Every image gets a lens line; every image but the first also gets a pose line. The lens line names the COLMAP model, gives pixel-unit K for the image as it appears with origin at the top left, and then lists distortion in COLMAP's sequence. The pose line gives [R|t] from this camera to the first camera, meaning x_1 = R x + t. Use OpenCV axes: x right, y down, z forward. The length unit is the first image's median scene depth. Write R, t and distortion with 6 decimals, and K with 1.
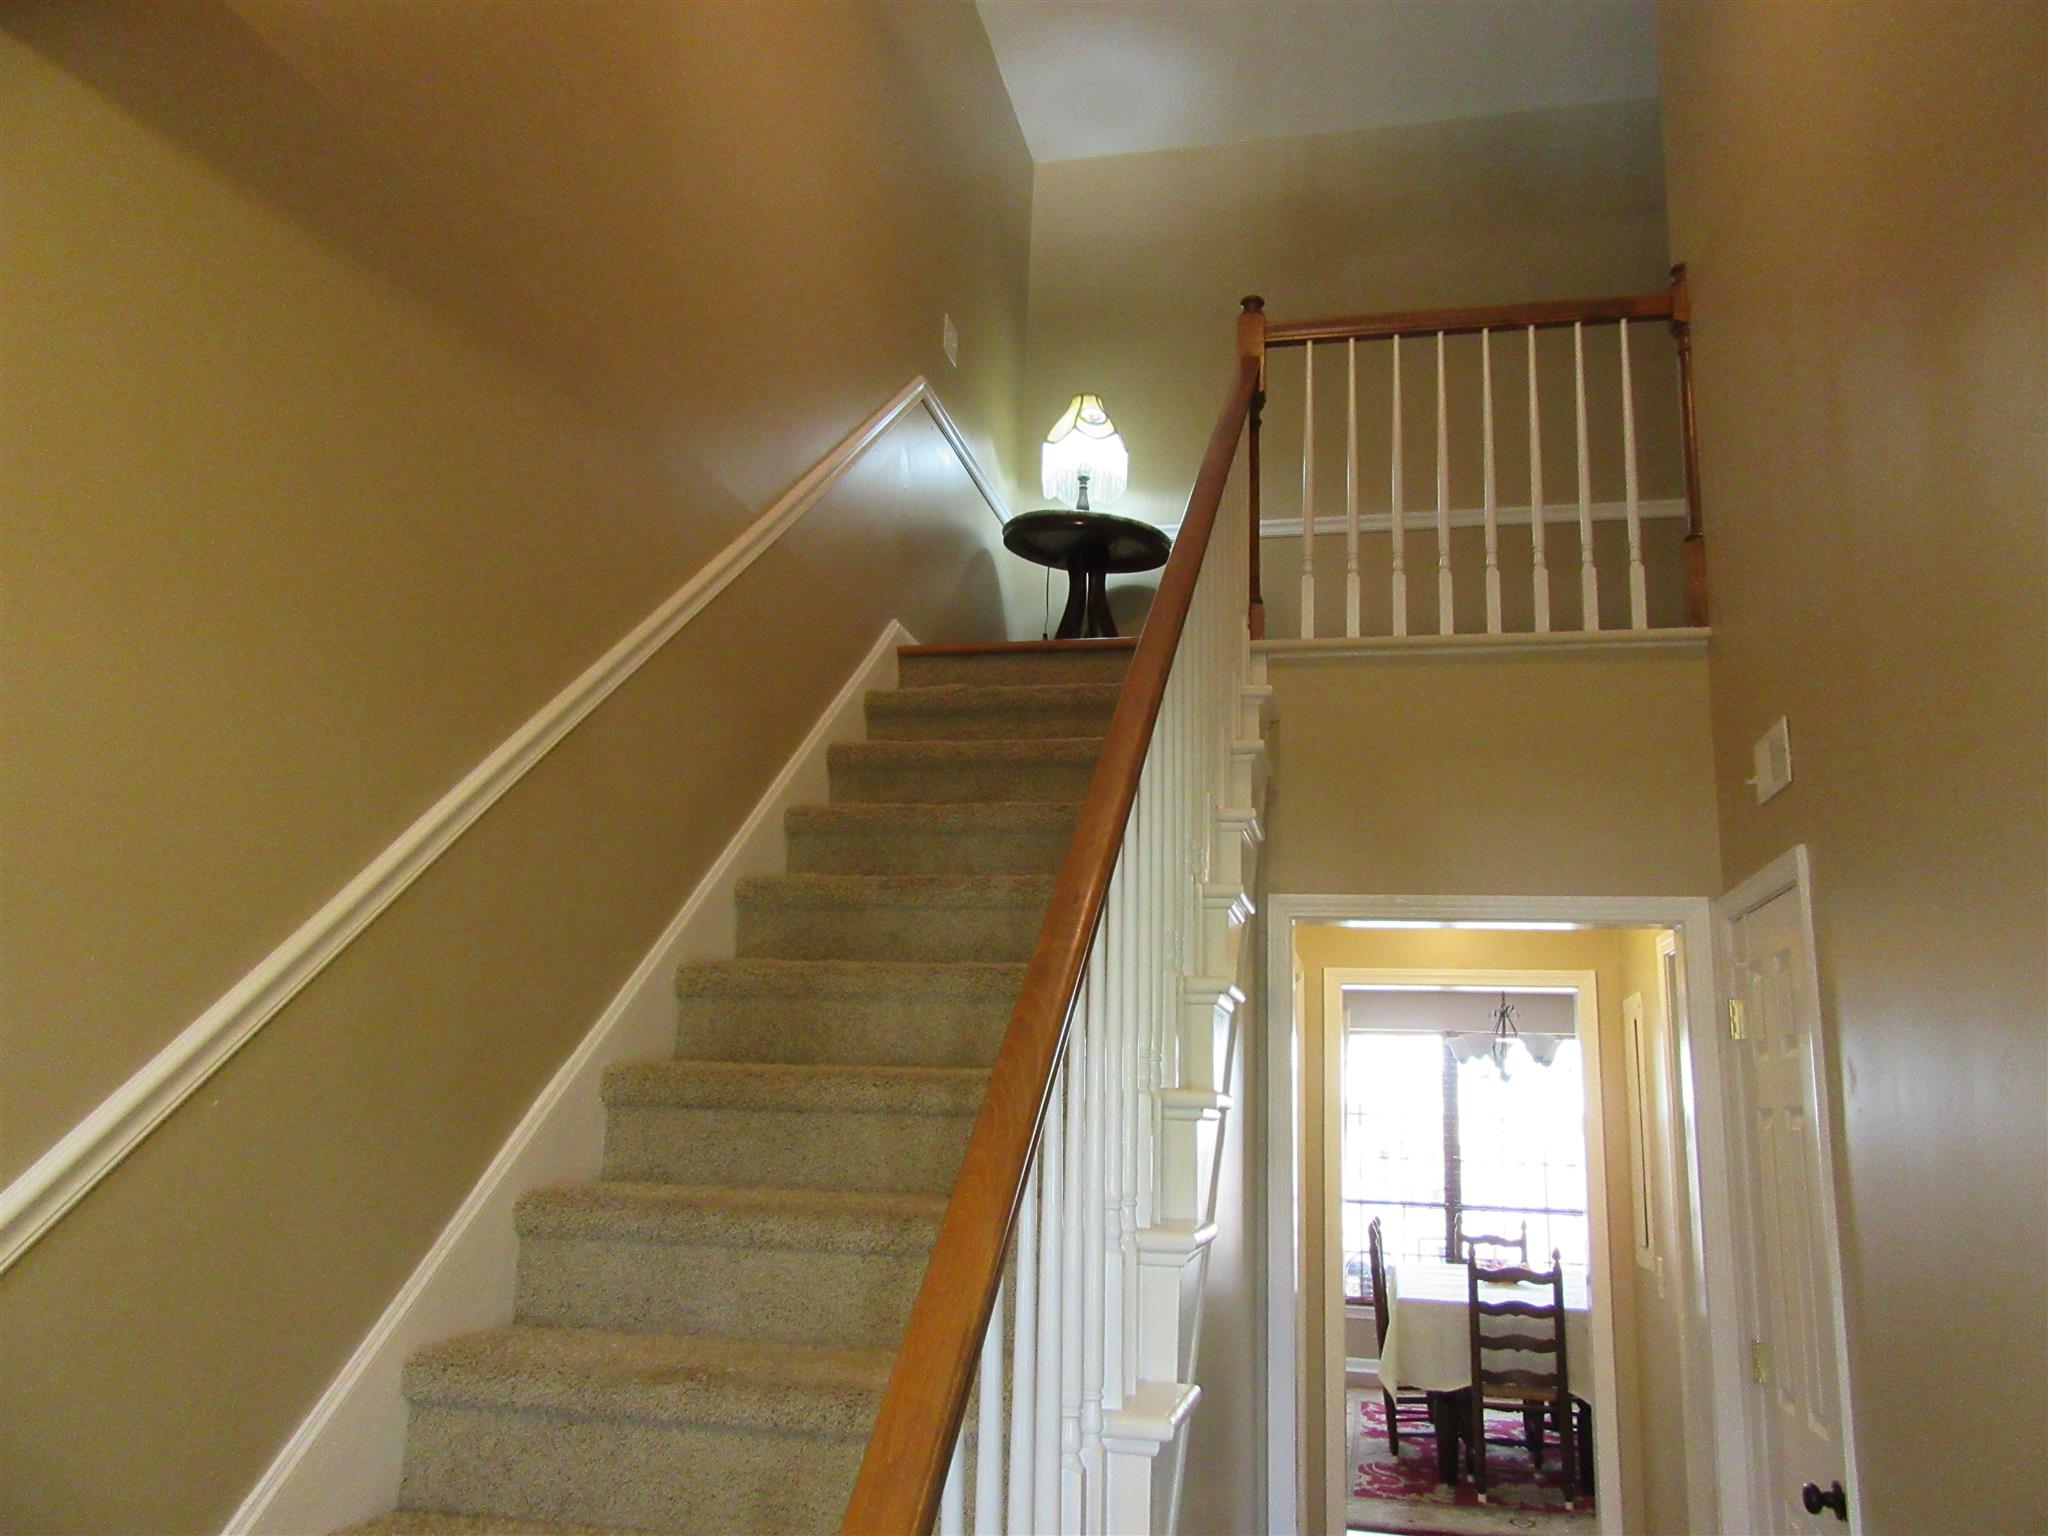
lens RADIAL K [[1509.3, 0, 1030.3], [0, 1509.3, 768.4], [0, 0, 1]] dist [-0.021920, 0.023148]
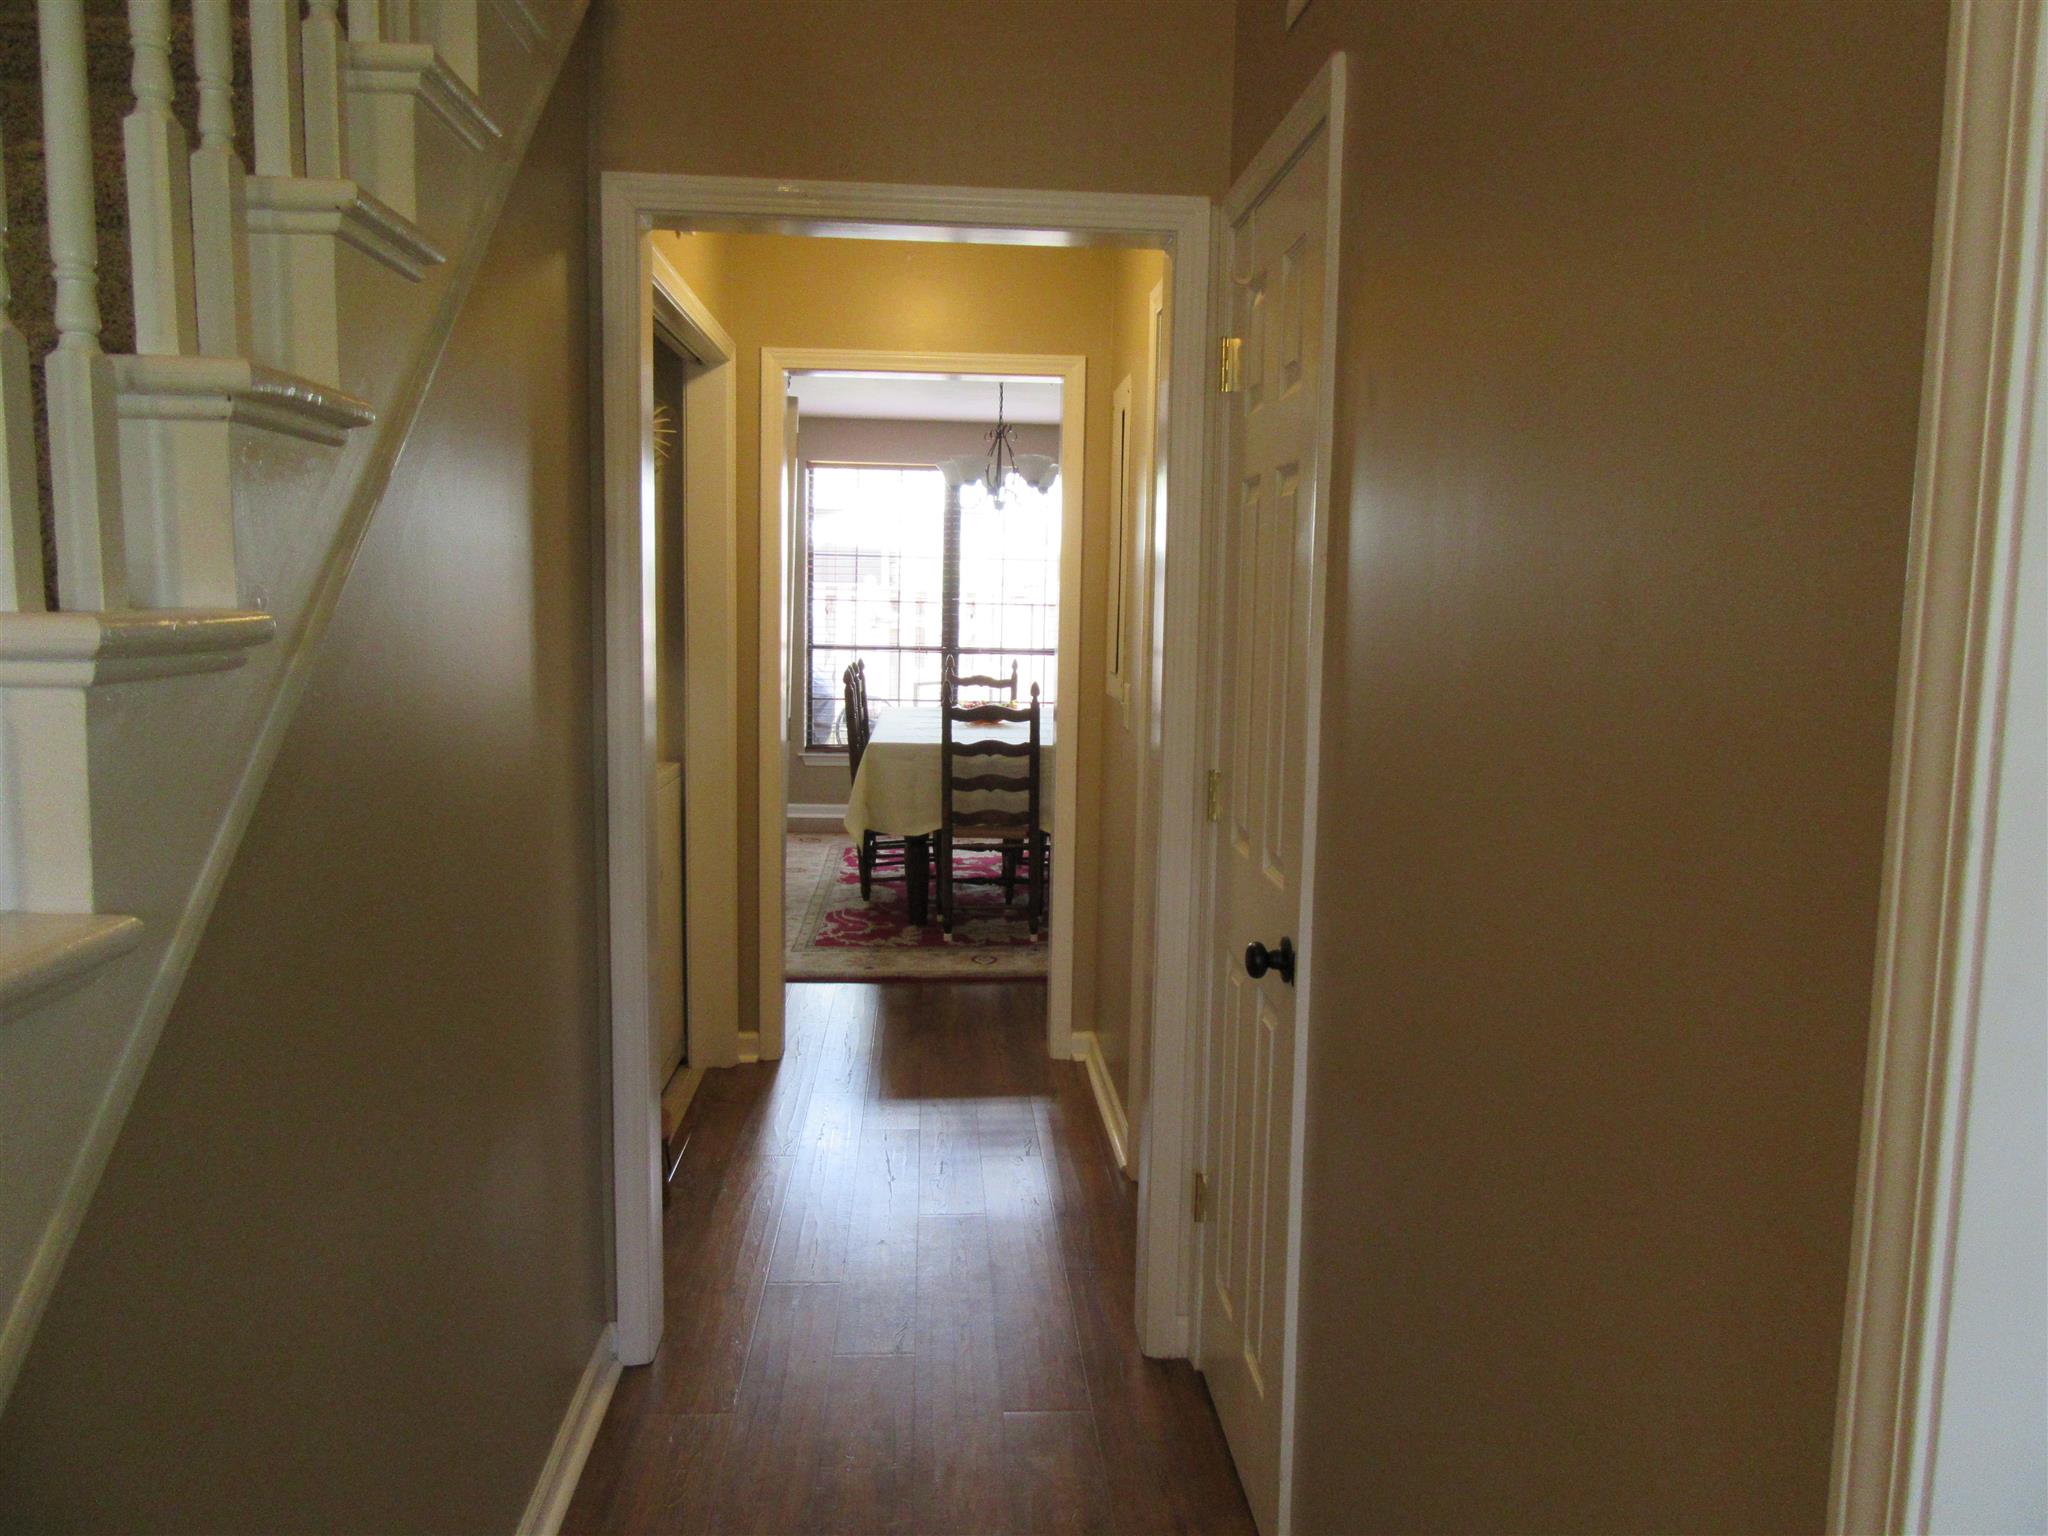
lens RADIAL K [[1509.3, 0, 1030.3], [0, 1509.3, 768.4], [0, 0, 1]] dist [-0.021920, 0.023148]
pose [[0.957274, -0.051153, 0.284622, 0.080918], [-0.049471, 0.940754, 0.335462, 0.058074], [-0.284919, -0.335210, 0.898029, 0.154144]]
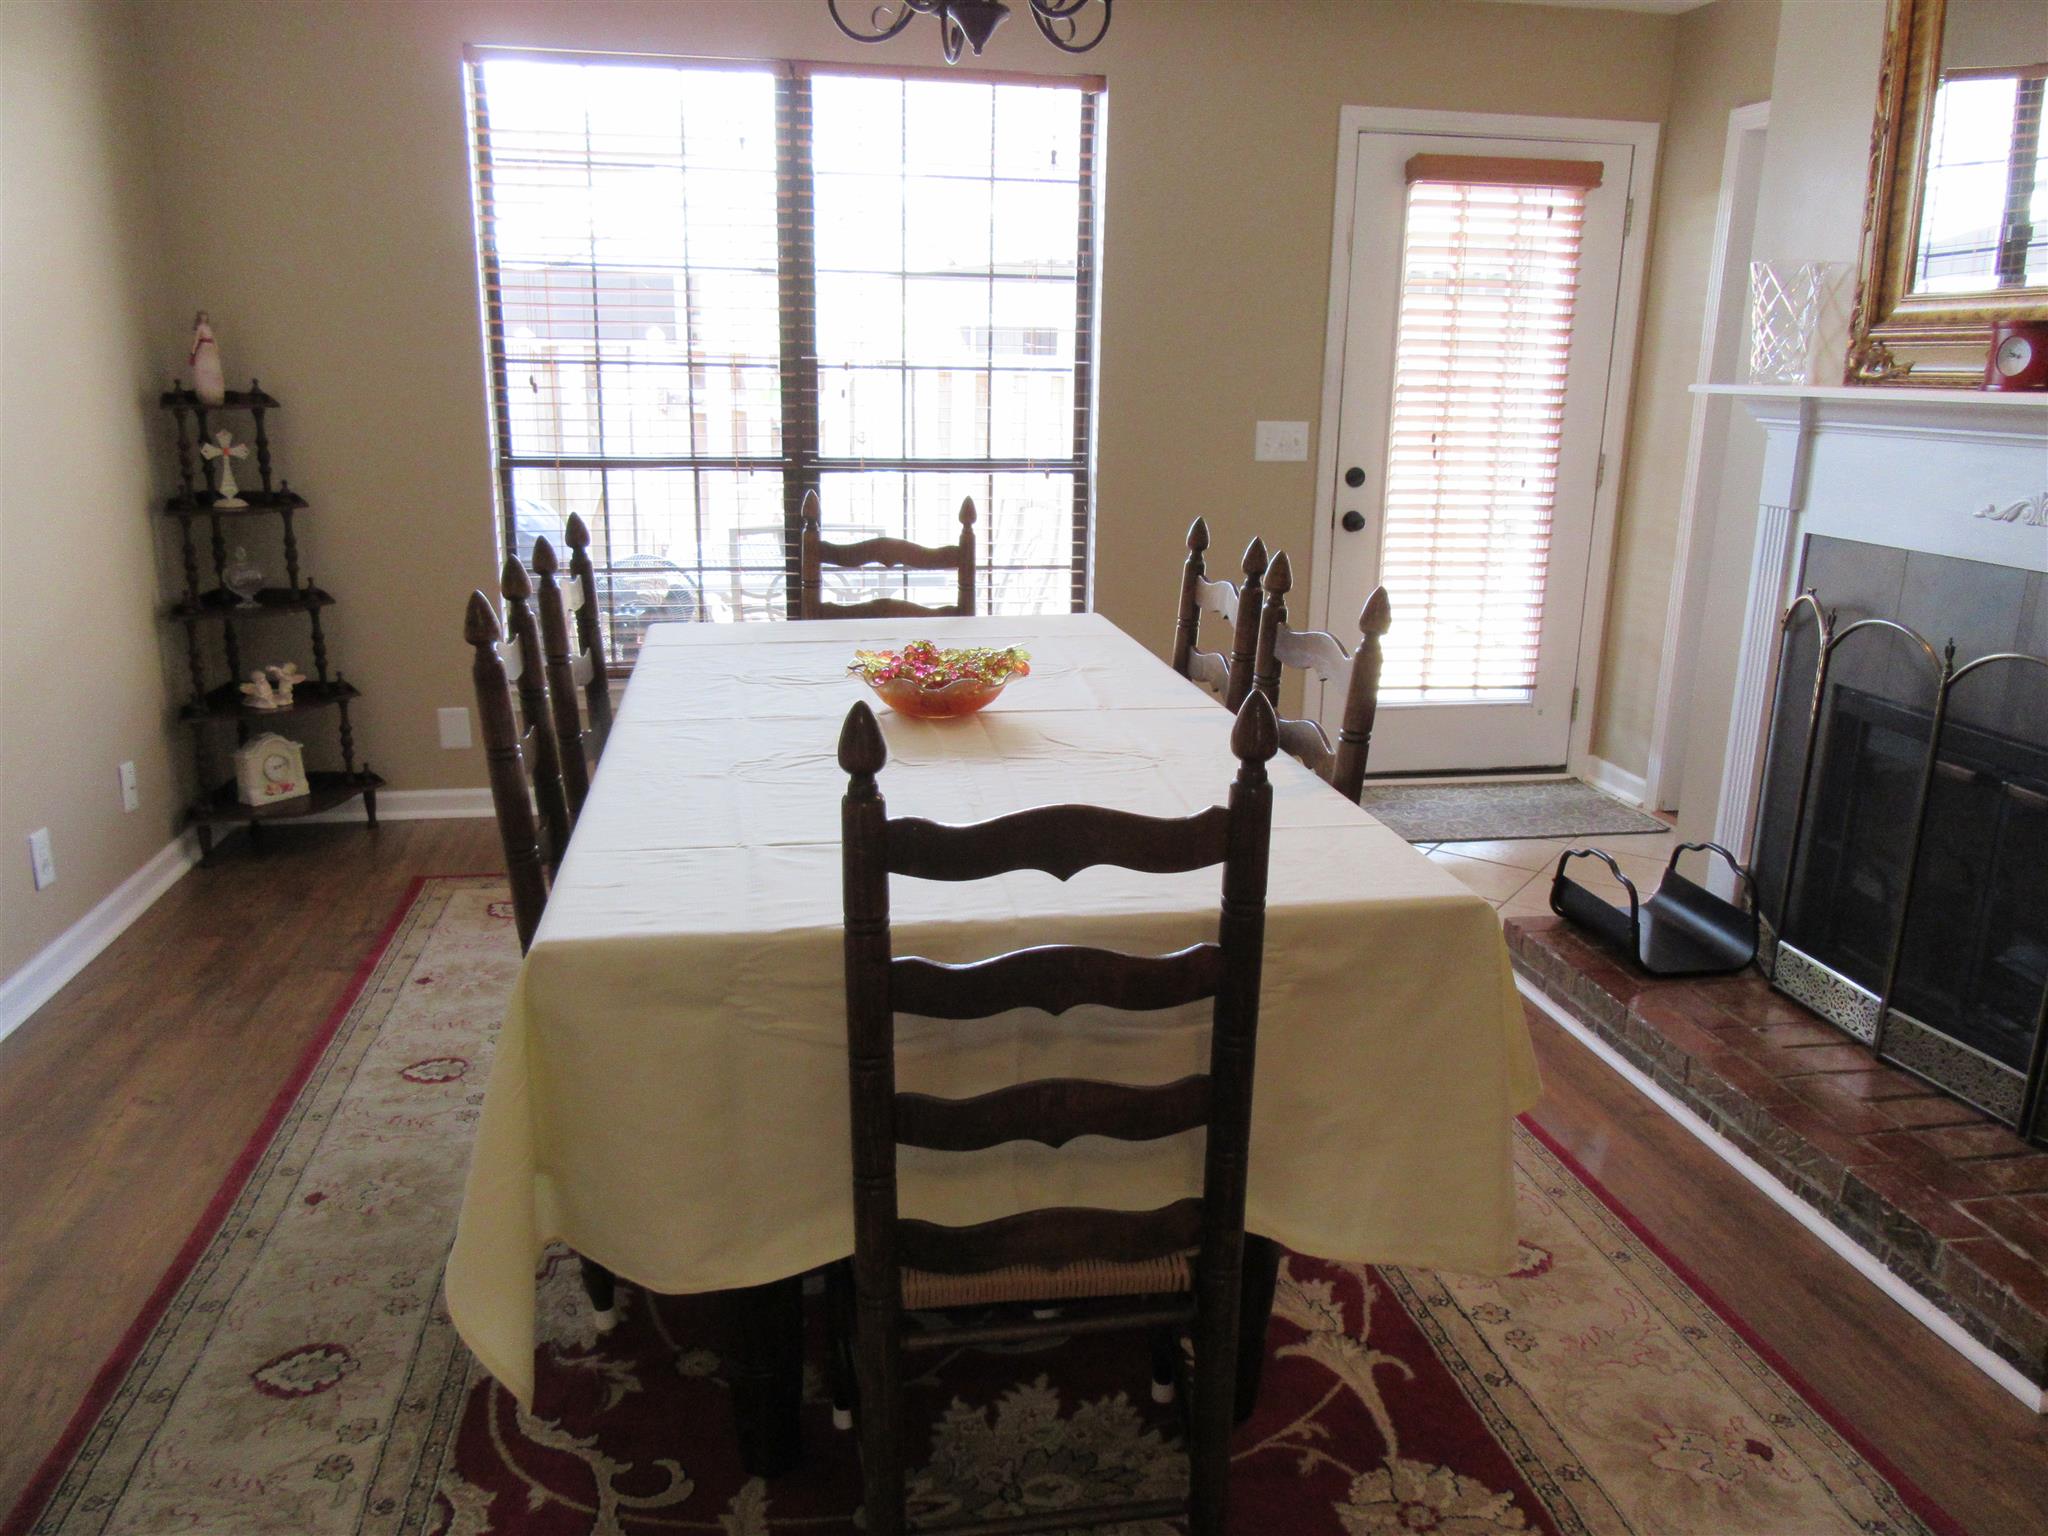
lens RADIAL K [[1509.3, 0, 1030.3], [0, 1509.3, 768.4], [0, 0, 1]] dist [-0.021920, 0.023148]
pose [[0.919157, -0.125416, 0.373393, 0.239040], [-0.068475, 0.882644, 0.465027, 0.227509], [-0.387895, -0.453000, 0.802701, 0.829544]]
